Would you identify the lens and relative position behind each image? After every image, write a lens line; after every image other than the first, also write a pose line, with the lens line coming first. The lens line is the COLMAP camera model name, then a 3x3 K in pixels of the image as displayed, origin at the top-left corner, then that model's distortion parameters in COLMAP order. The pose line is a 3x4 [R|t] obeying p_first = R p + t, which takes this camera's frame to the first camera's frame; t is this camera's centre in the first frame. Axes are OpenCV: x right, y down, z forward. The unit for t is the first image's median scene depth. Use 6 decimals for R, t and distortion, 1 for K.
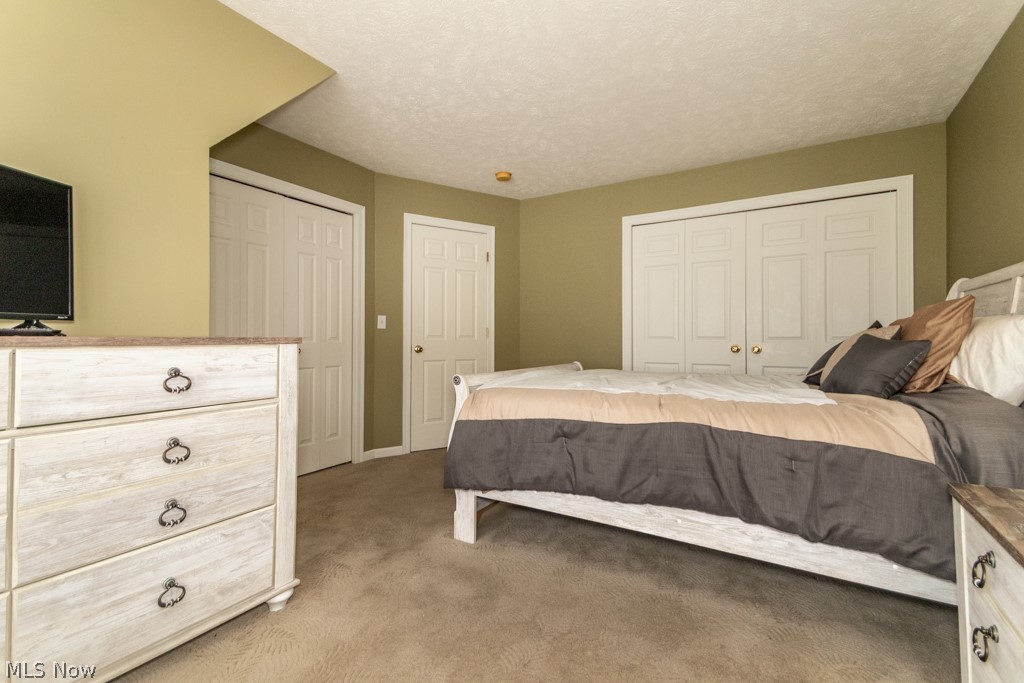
lens RADIAL K [[475.3, 0, 509.7], [0, 475.3, 332.9], [0, 0, 1]] dist [0.066461, -0.031016]
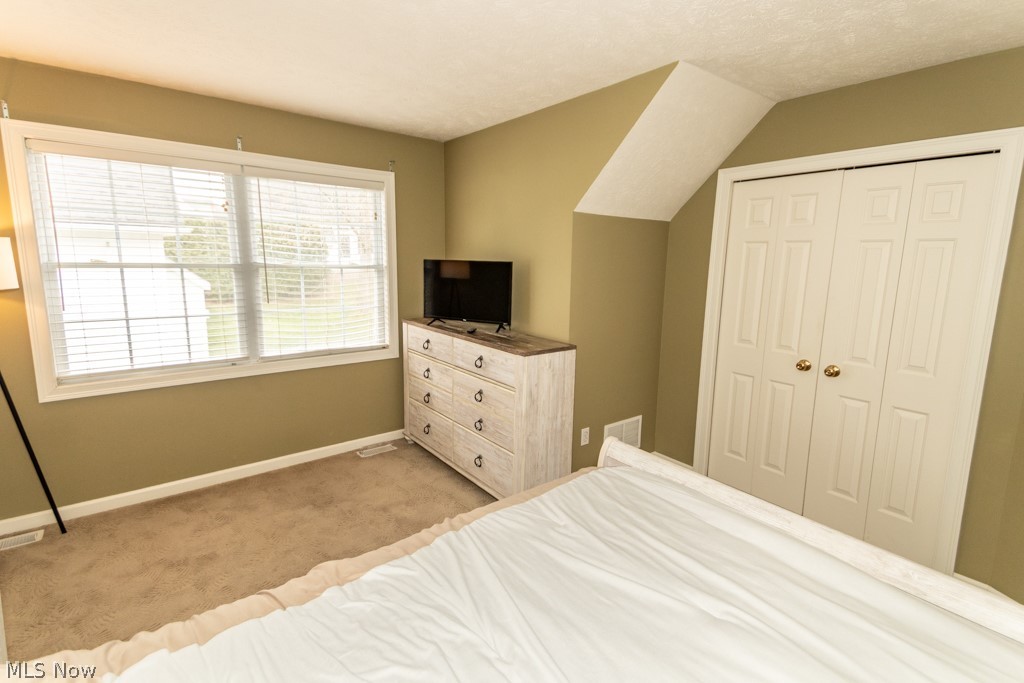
lens RADIAL K [[475.3, 0, 509.7], [0, 475.3, 332.9], [0, 0, 1]] dist [0.066461, -0.031016]
pose [[-0.364545, 0.144714, -0.919872, 1.015394], [-0.007201, 0.987383, 0.158188, -0.319038], [0.931158, 0.064291, -0.358903, 1.754690]]
